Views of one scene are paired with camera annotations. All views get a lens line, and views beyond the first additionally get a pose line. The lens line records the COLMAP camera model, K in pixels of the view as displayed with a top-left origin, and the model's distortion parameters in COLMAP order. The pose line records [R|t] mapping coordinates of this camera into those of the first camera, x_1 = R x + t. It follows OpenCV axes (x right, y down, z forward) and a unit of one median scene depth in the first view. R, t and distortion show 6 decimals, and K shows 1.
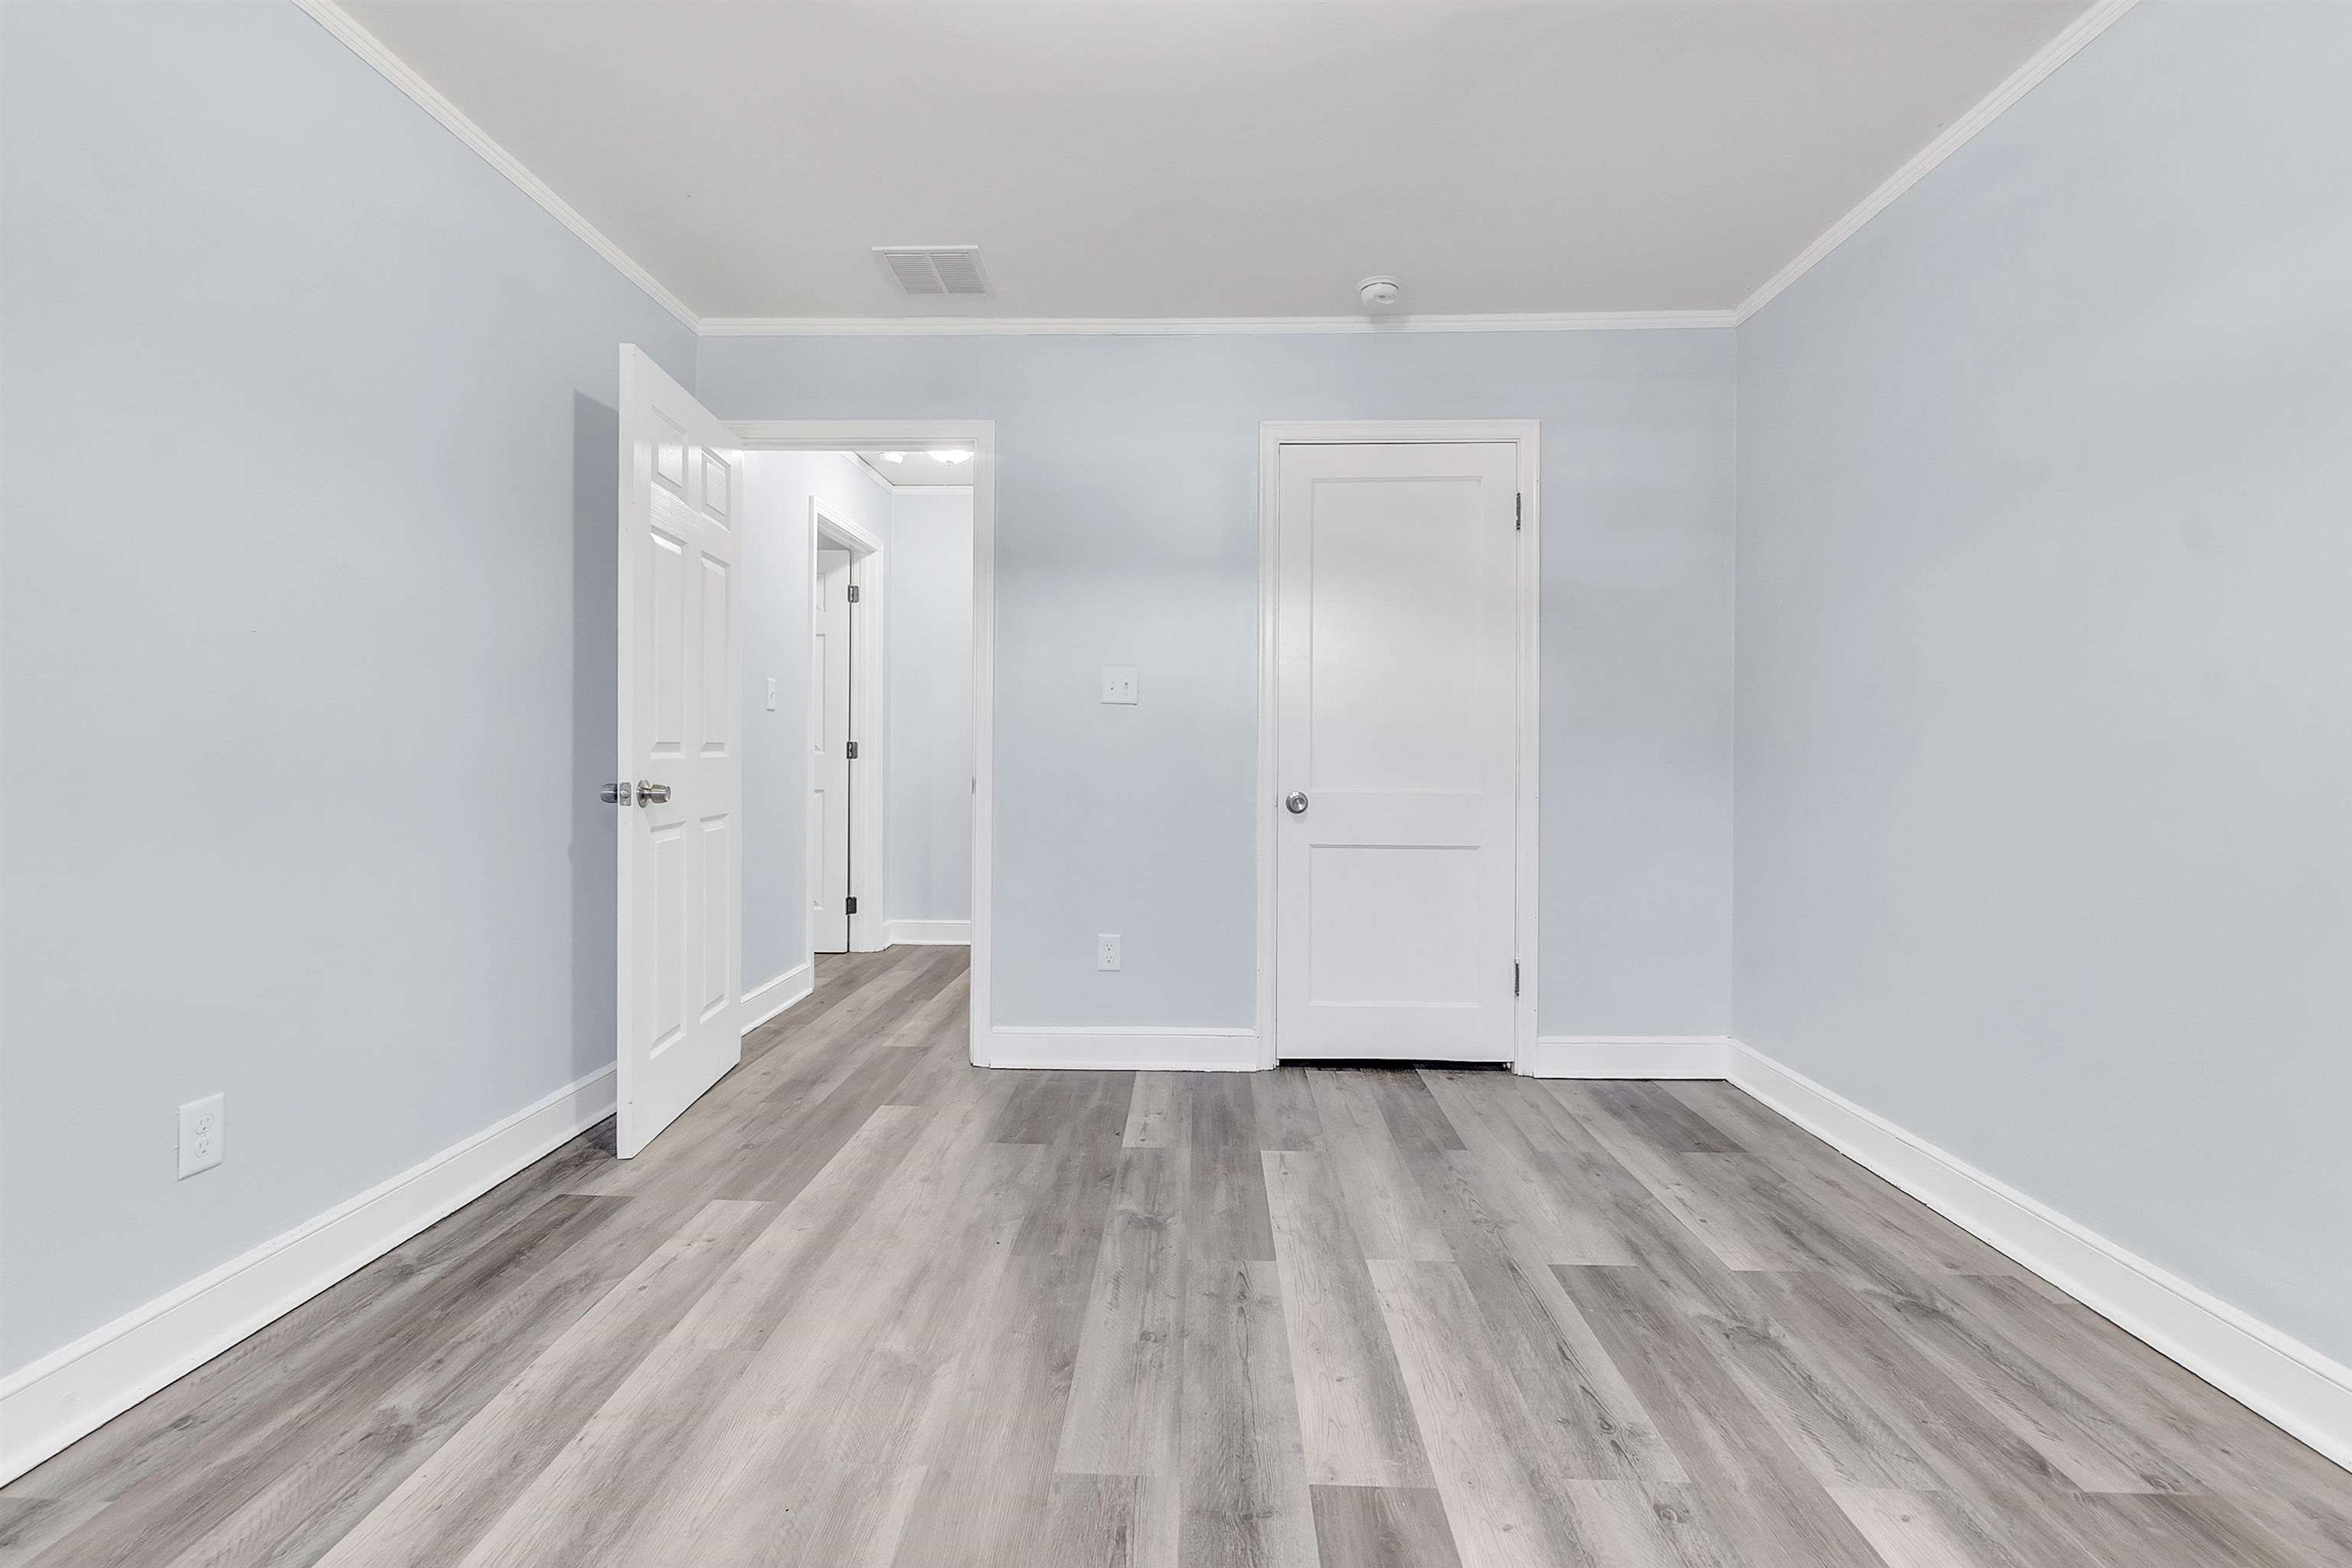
lens RADIAL K [[1019.6, 0, 1163.1], [0, 1019.6, 763.3], [0, 0, 1]] dist [-0.010486, 0.002514]
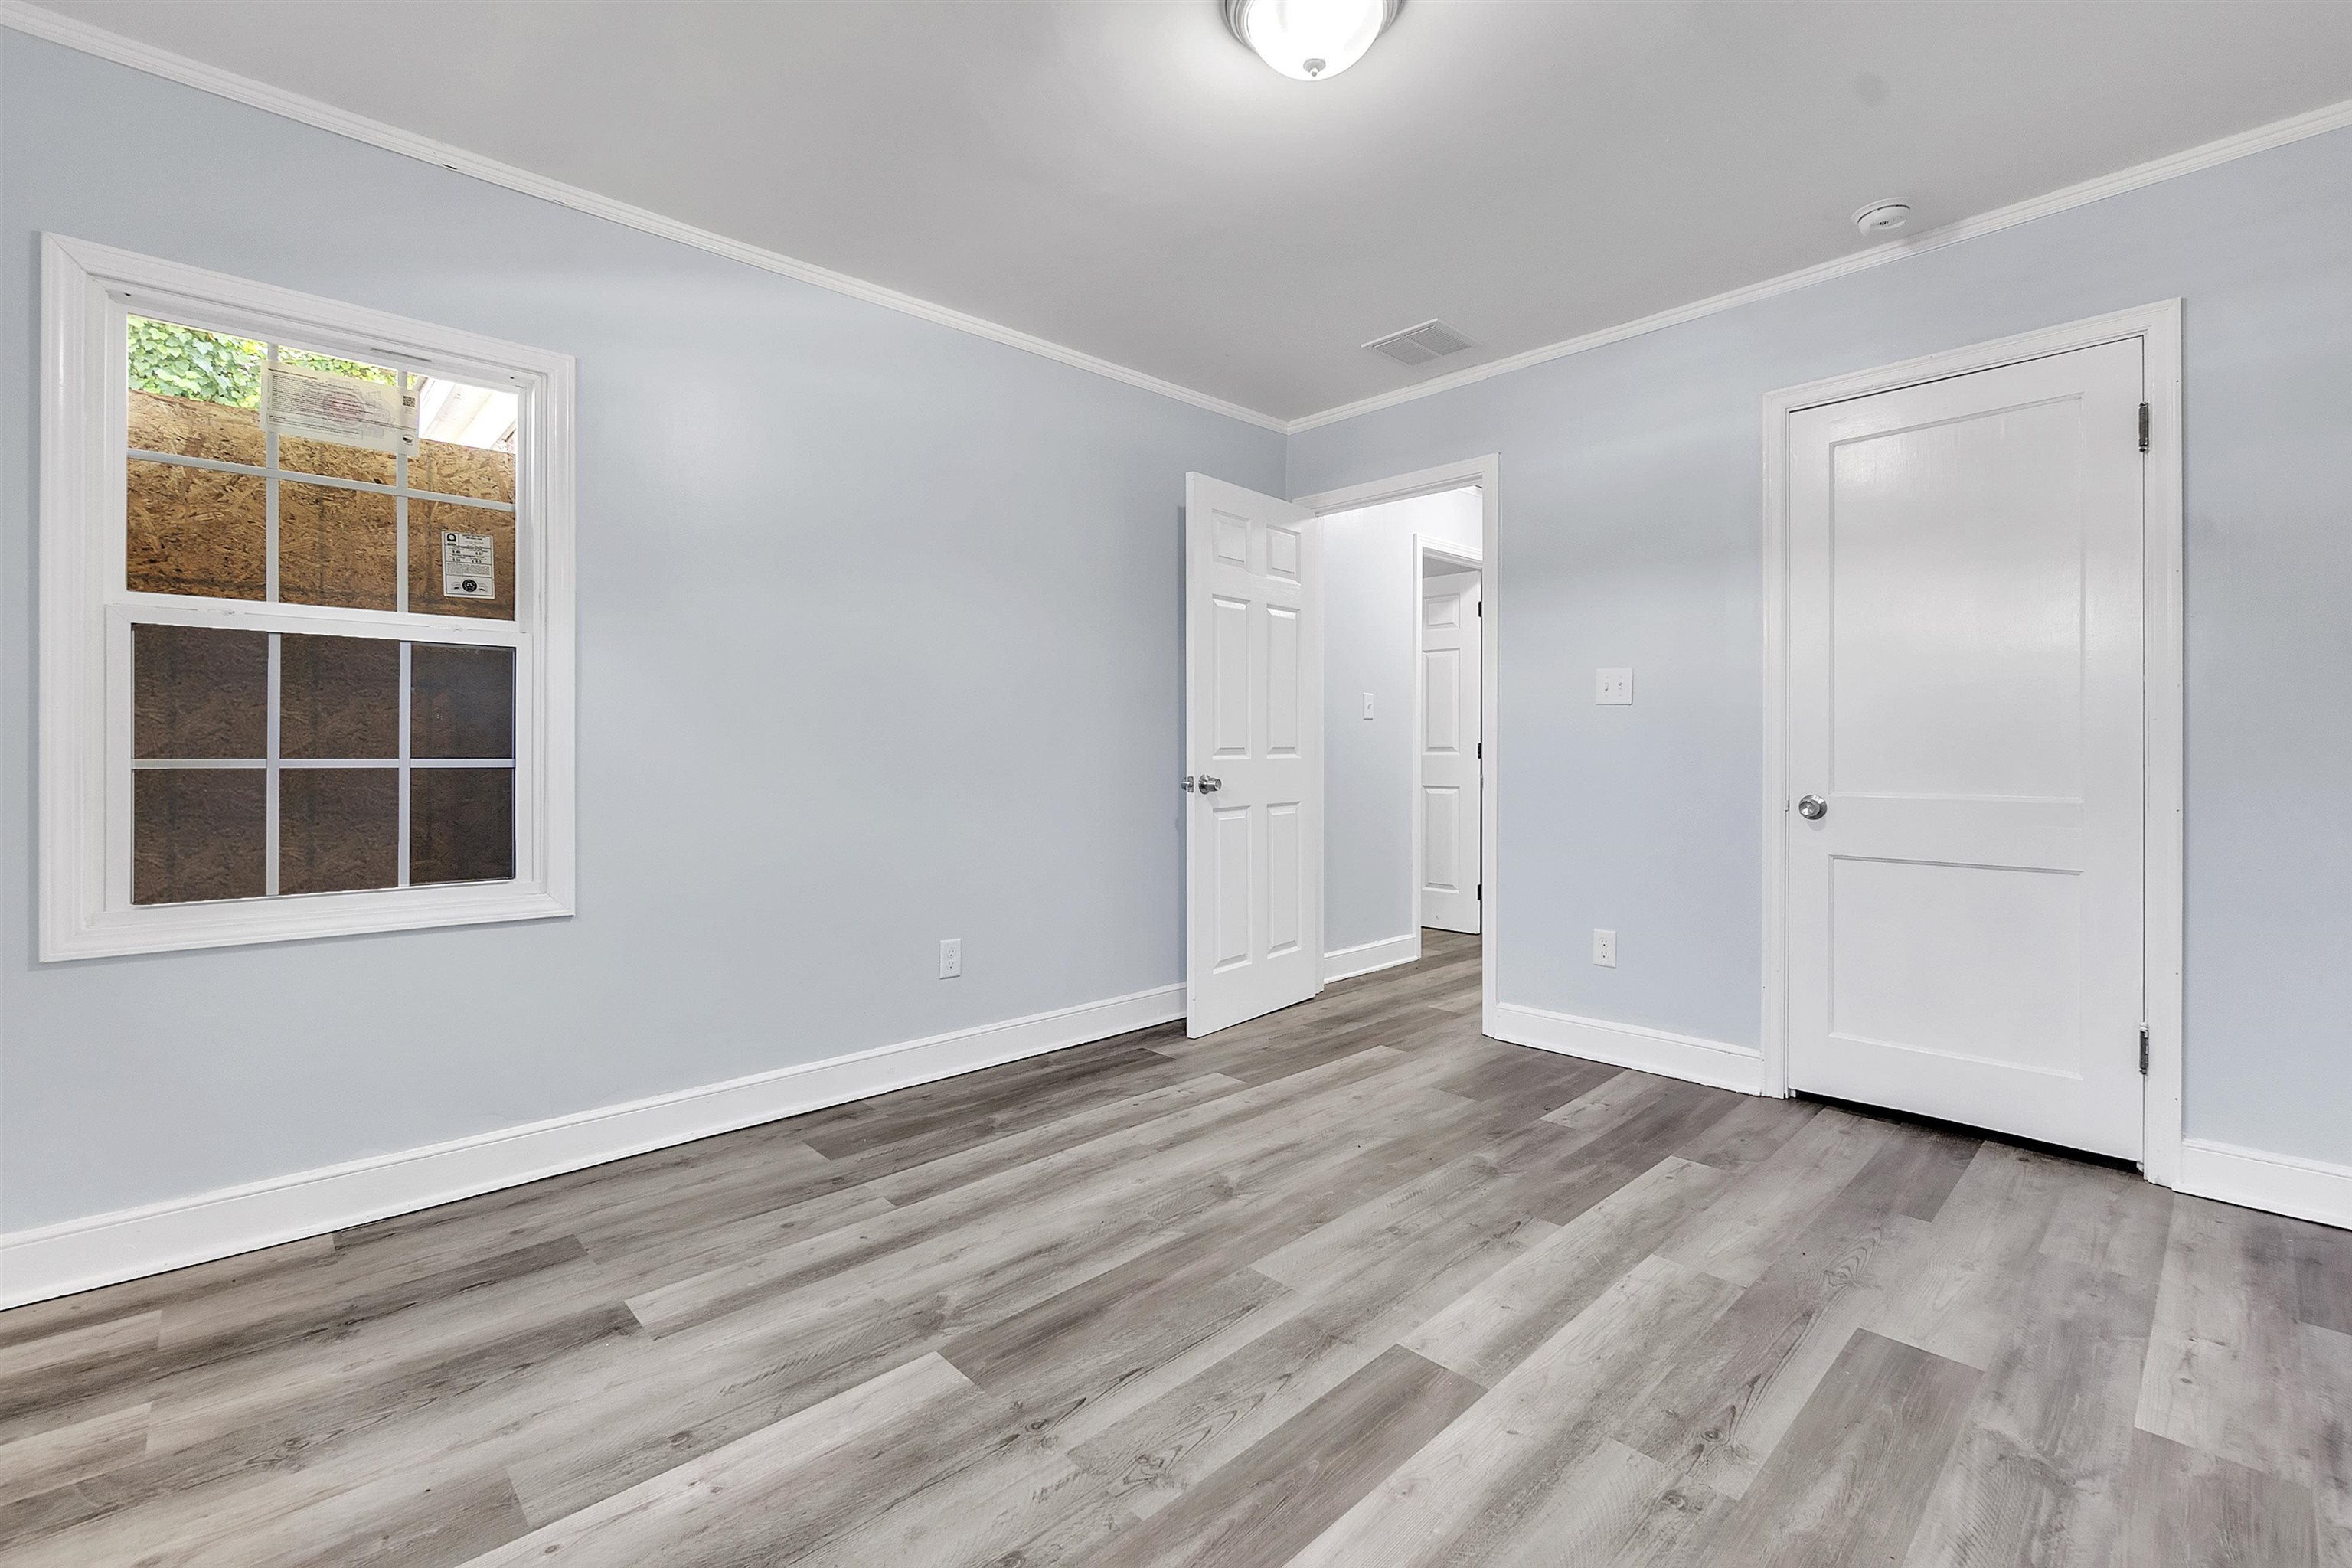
lens RADIAL K [[1019.6, 0, 1163.1], [0, 1019.6, 763.3], [0, 0, 1]] dist [-0.010486, 0.002514]
pose [[0.705885, 0.001177, -0.708325, 0.473676], [-0.001313, 0.999999, 0.000354, -0.000014], [0.708325, 0.000680, 0.705886, -0.047091]]
